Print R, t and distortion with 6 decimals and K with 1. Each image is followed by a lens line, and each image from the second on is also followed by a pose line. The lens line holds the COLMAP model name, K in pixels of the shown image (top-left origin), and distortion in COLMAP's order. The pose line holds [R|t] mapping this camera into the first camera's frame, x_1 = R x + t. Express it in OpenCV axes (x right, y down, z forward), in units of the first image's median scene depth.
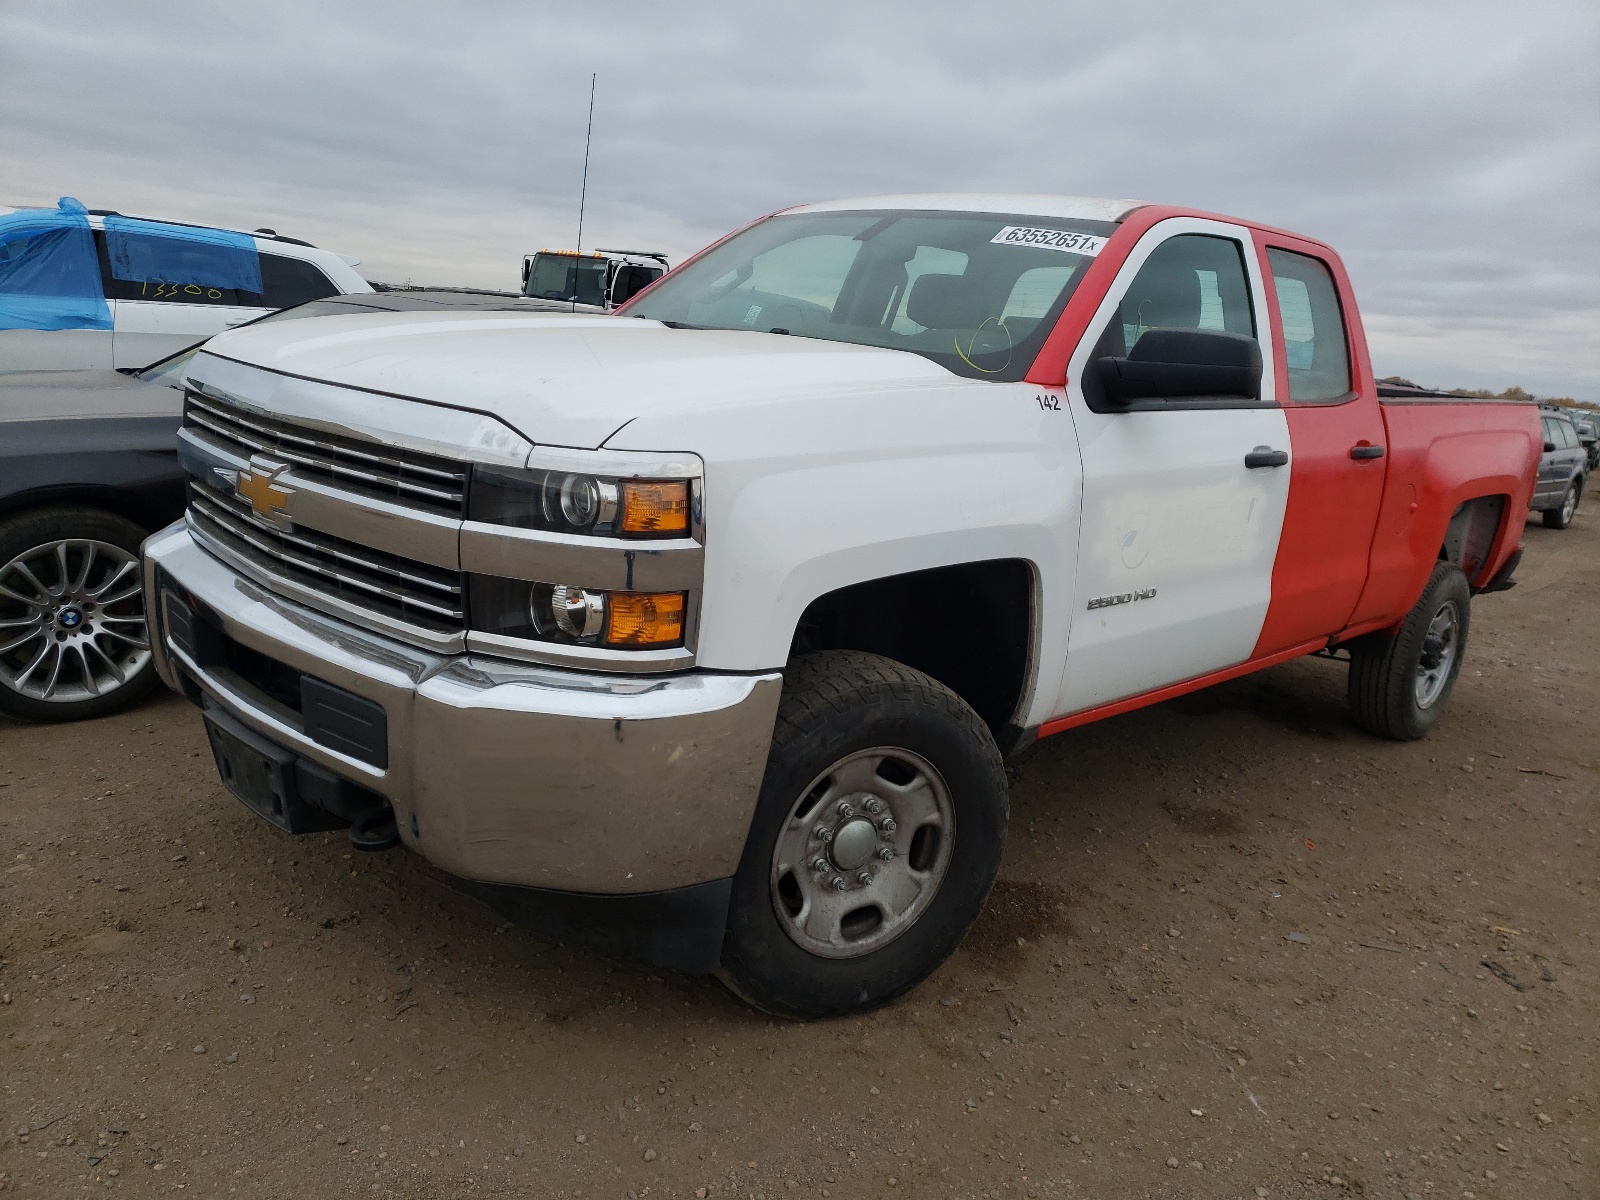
lens RADIAL K [[1207.2, 0, 801.2], [0, 1207.2, 602.7], [0, 0, 1]] dist [0.065563, -0.017812]
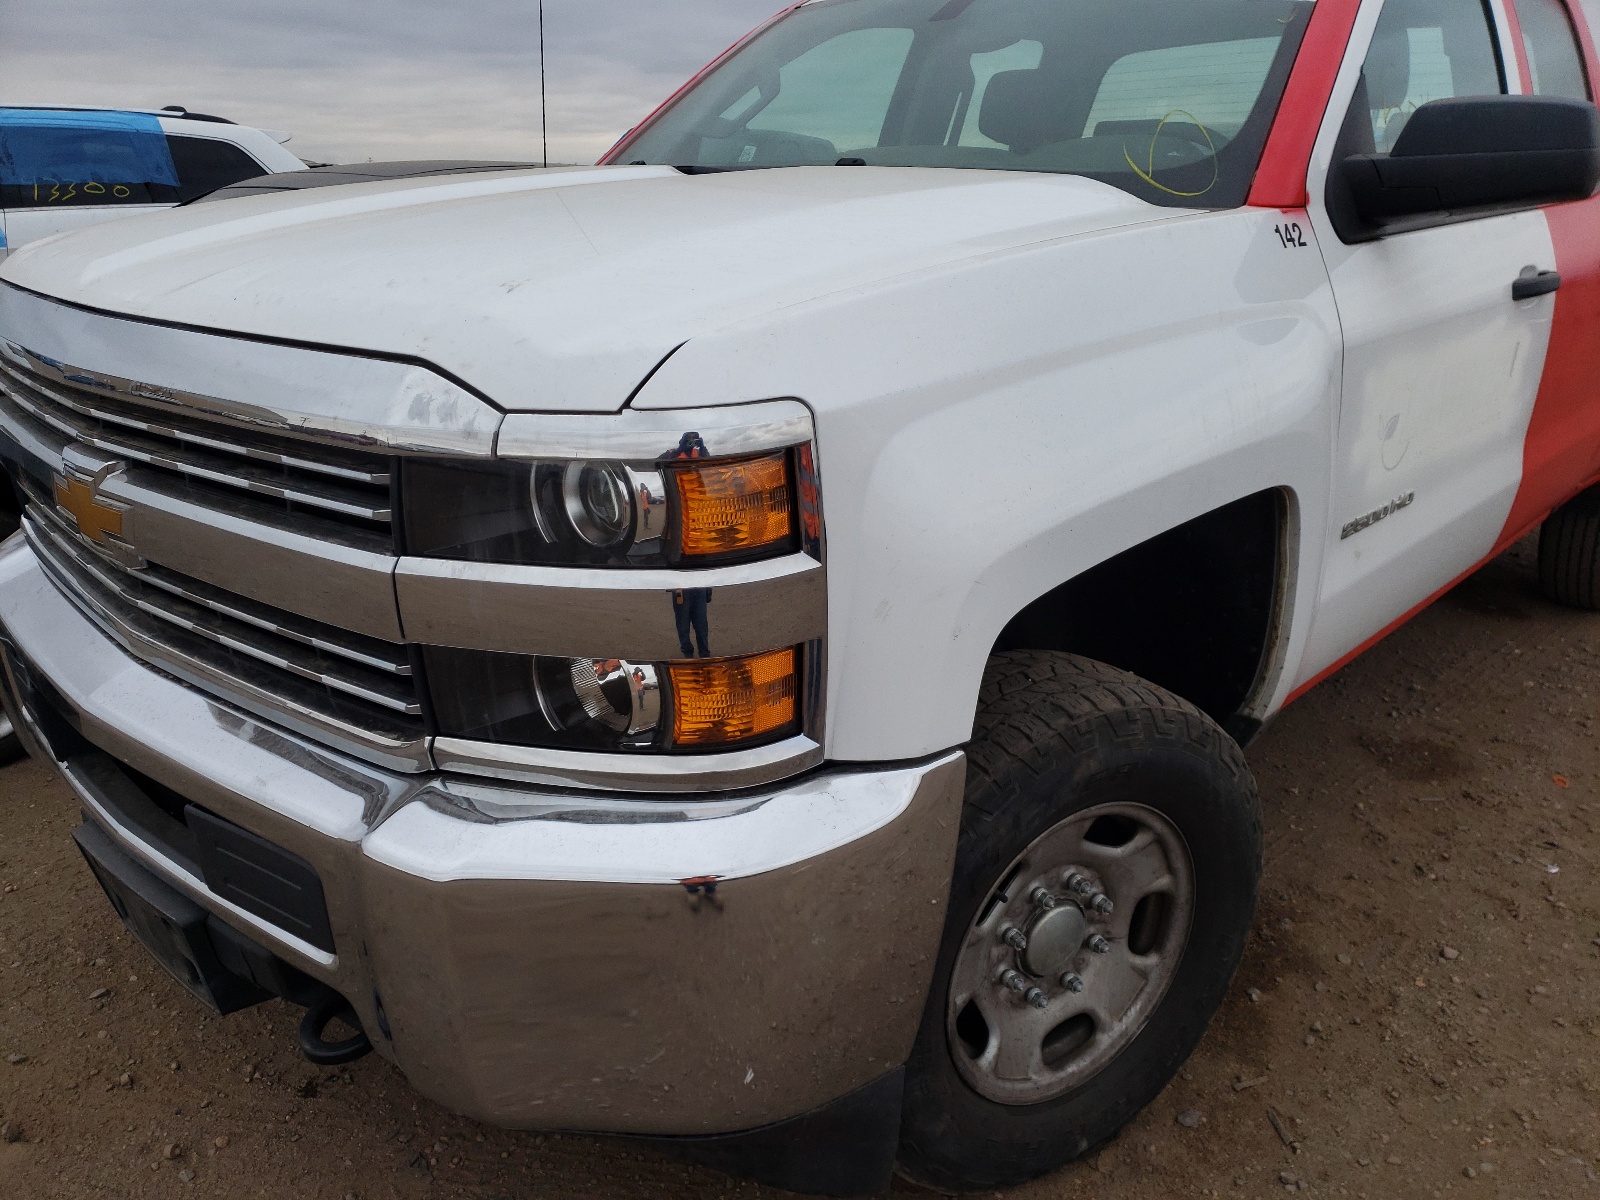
lens RADIAL K [[1161.6, 0, 798.9], [0, 1161.6, 601.5], [0, 0, 1]] dist [0.024785, 0.009358]
pose [[0.995712, -0.091921, -0.010428, -0.072310], [0.092496, 0.987157, 0.130249, -0.081961], [-0.001678, -0.130655, 0.991426, 0.374505]]
